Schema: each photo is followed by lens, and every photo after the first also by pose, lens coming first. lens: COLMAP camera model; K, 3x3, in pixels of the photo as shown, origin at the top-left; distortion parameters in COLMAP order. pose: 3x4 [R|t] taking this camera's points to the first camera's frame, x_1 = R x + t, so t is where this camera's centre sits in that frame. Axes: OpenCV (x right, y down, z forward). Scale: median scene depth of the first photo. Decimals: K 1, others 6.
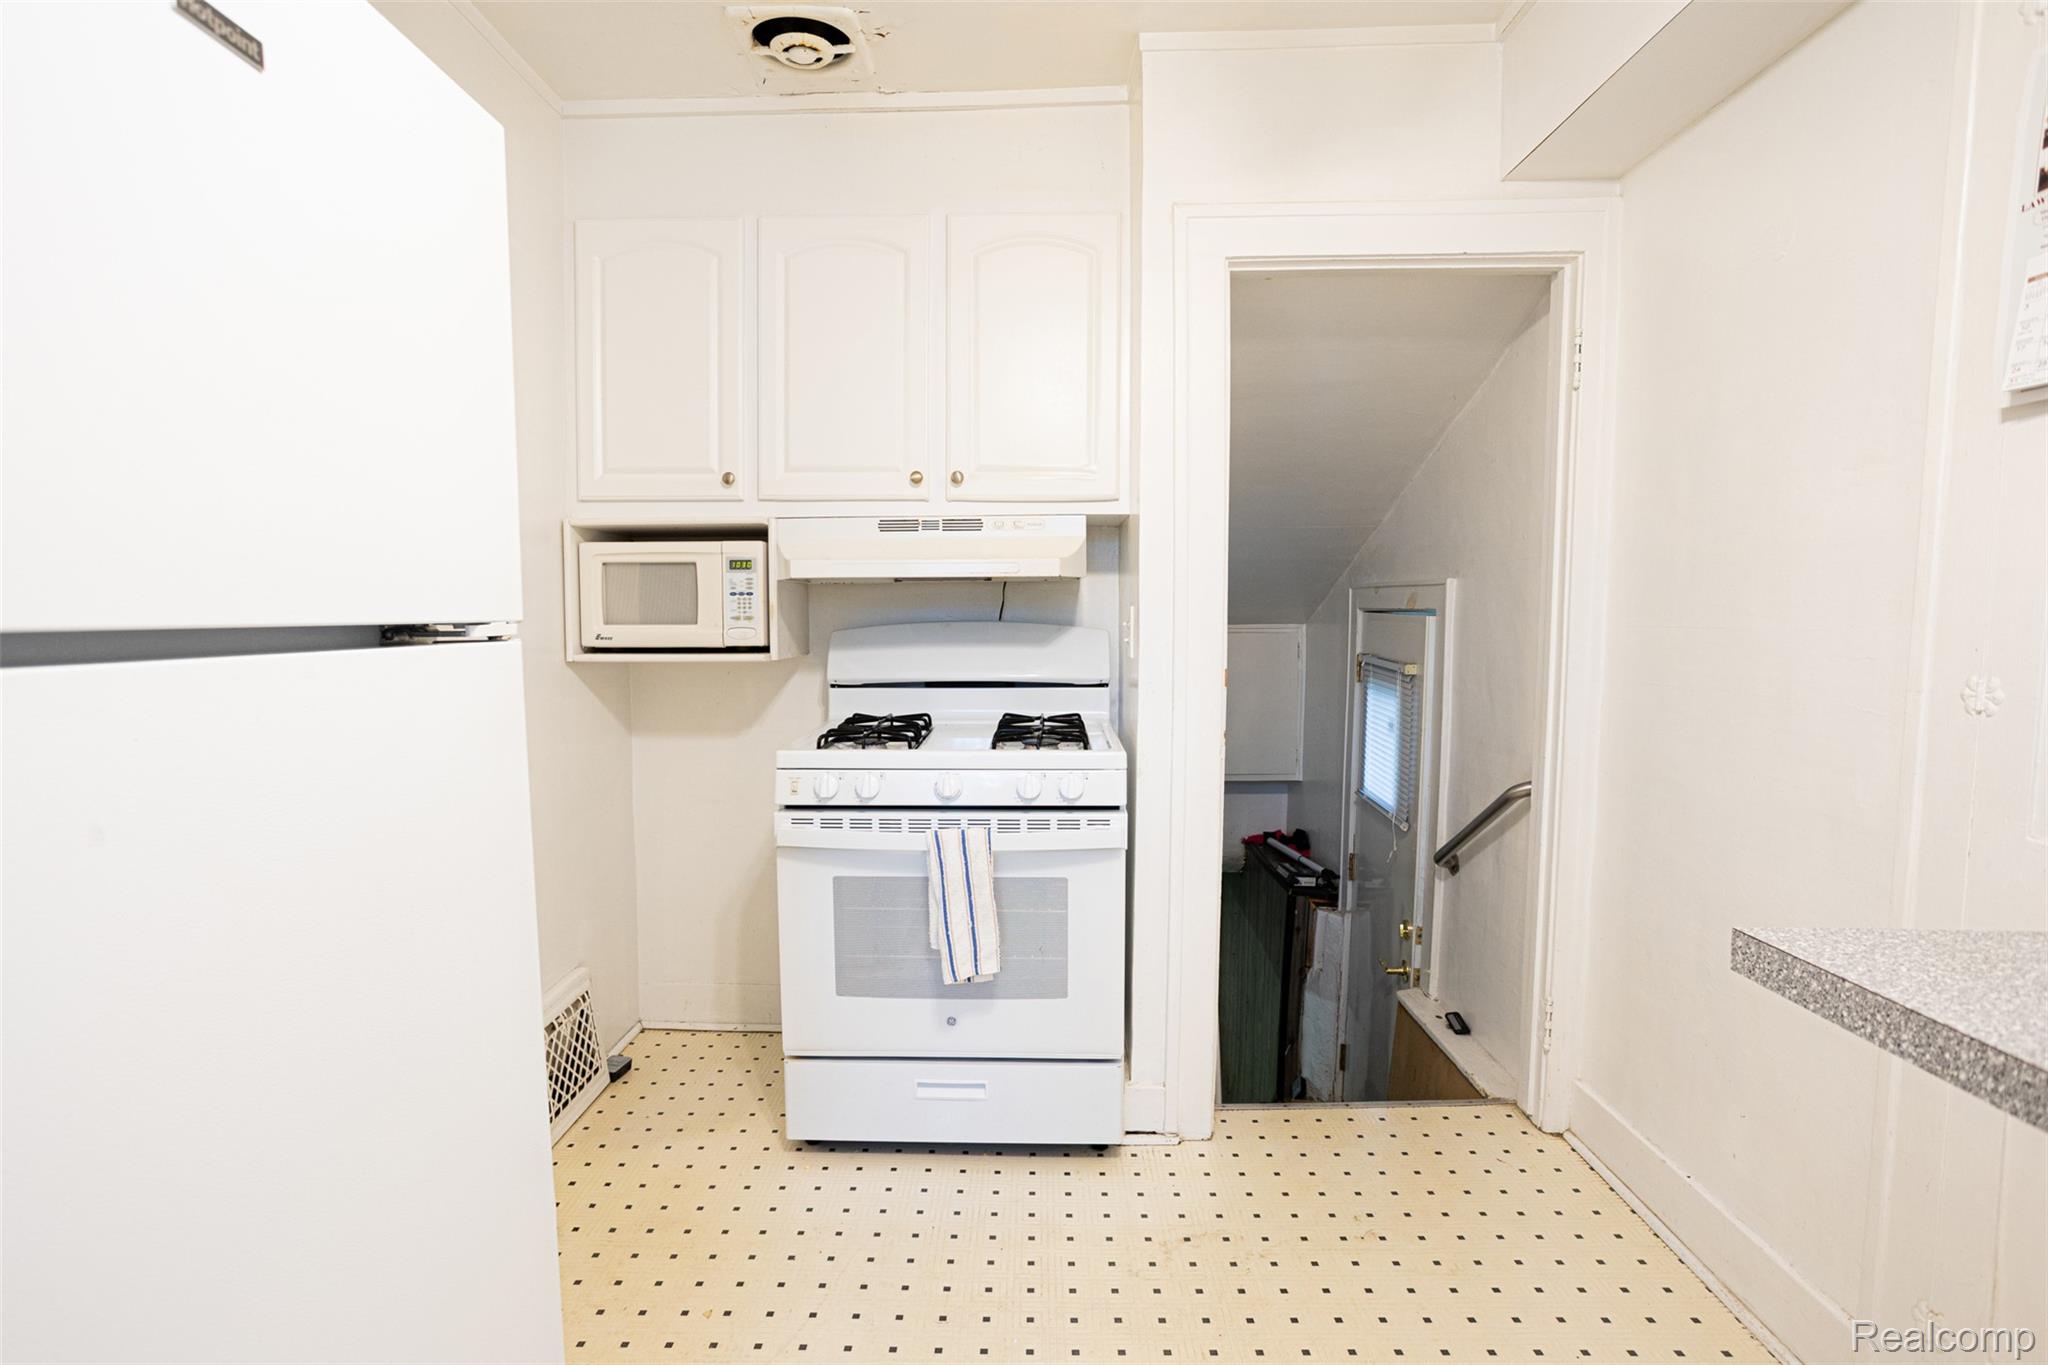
lens RADIAL K [[1028.3, 0, 1019.4], [0, 1028.3, 679.3], [0, 0, 1]] dist [-0.065437, 0.041914]
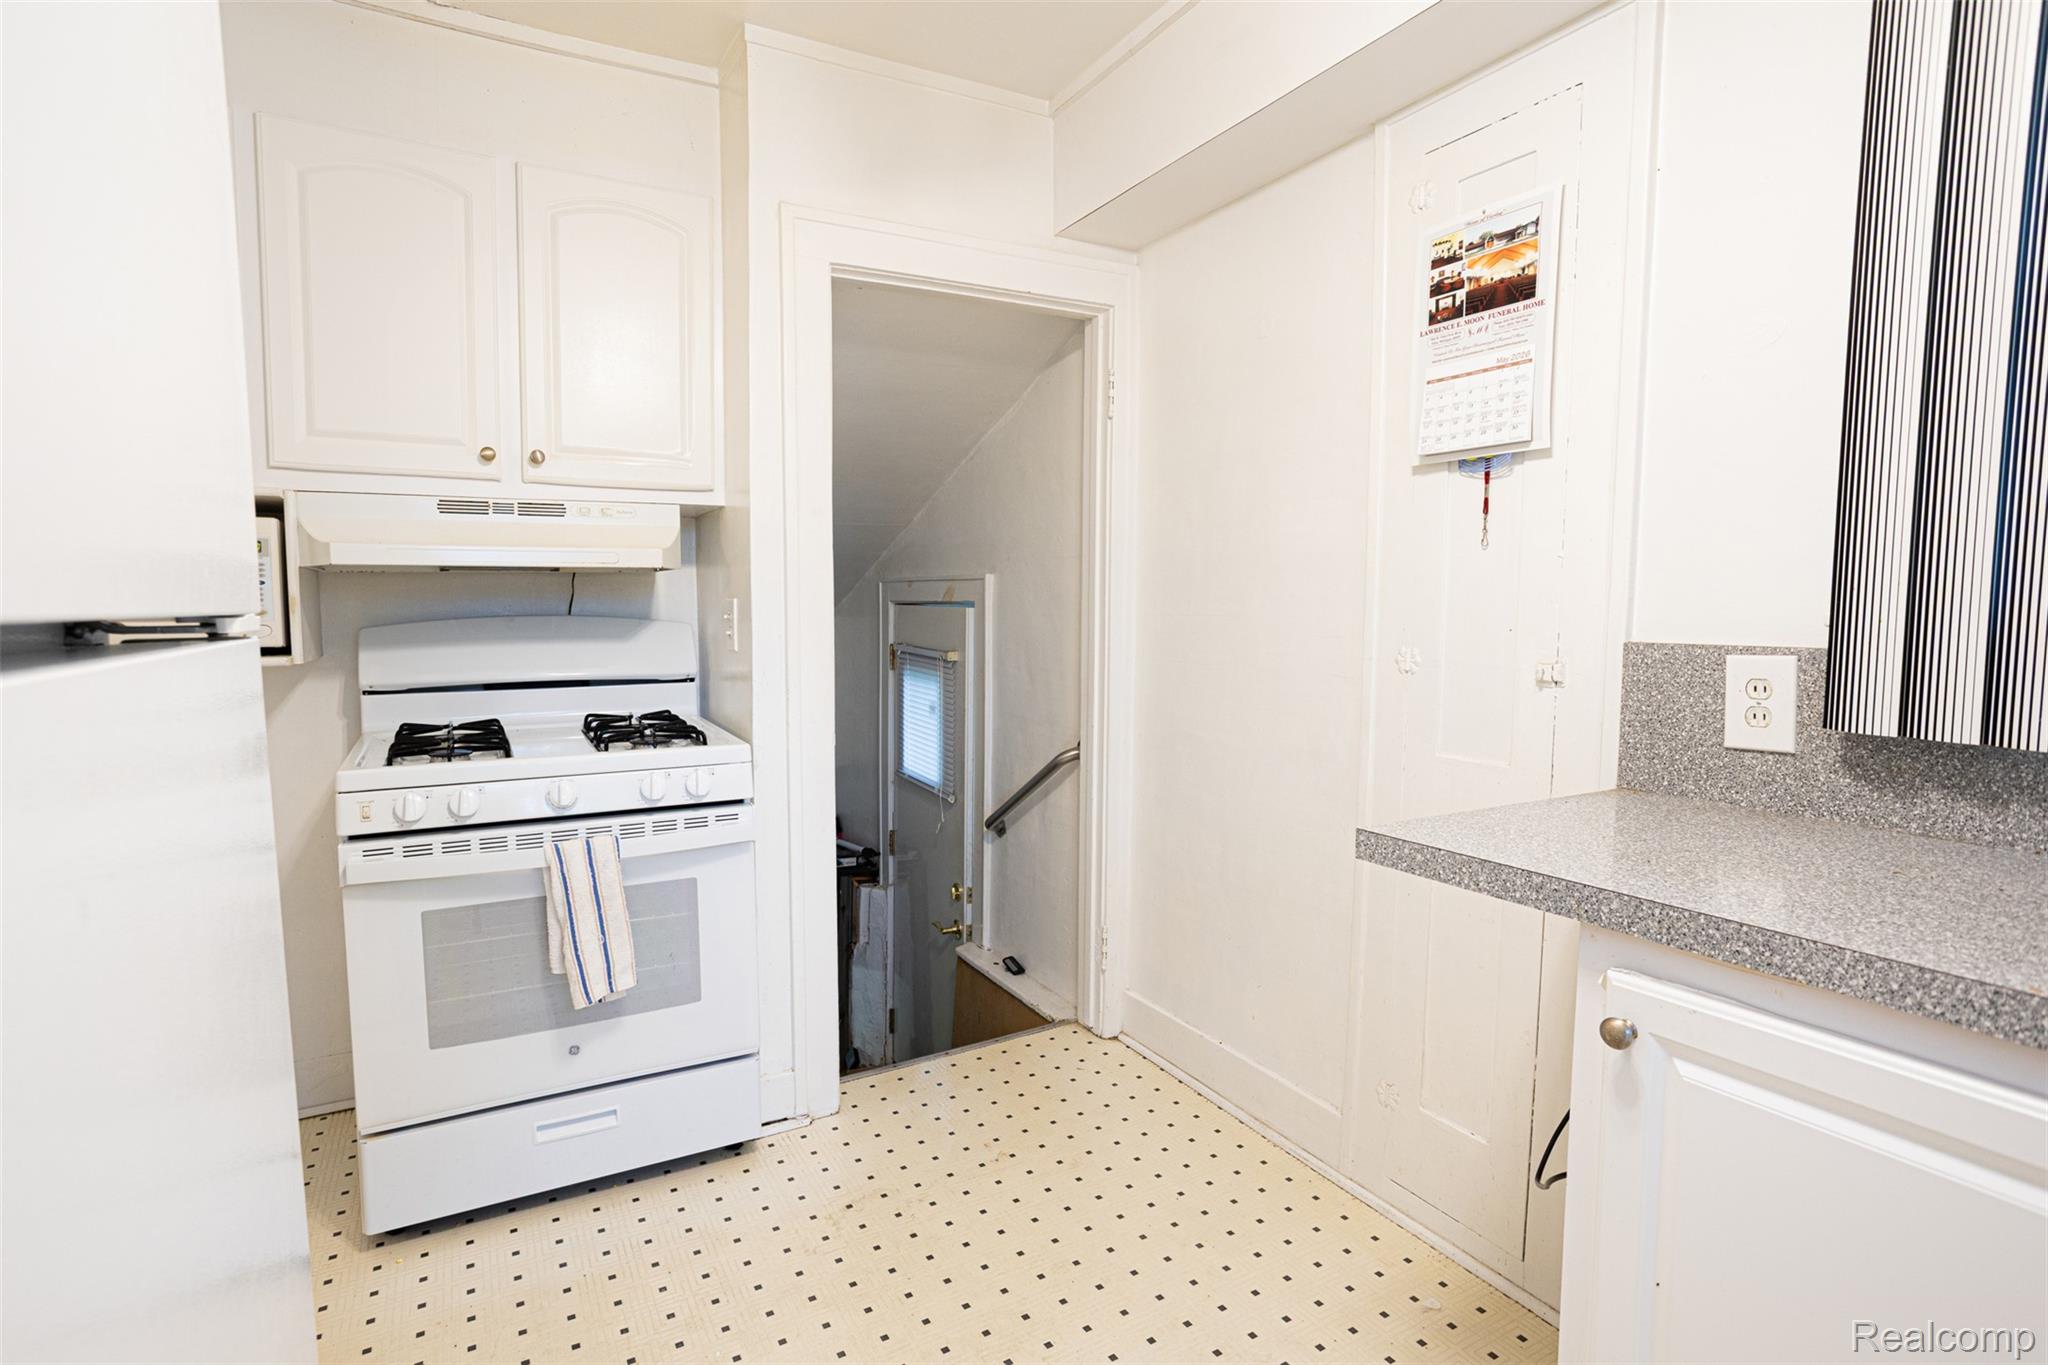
lens RADIAL K [[1028.3, 0, 1019.4], [0, 1028.3, 679.3], [0, 0, 1]] dist [-0.065437, 0.041914]
pose [[0.853872, -0.037086, 0.519159, -0.184932], [0.034302, 0.999299, 0.014968, 0.001421], [-0.519351, 0.005028, 0.854546, 0.013267]]
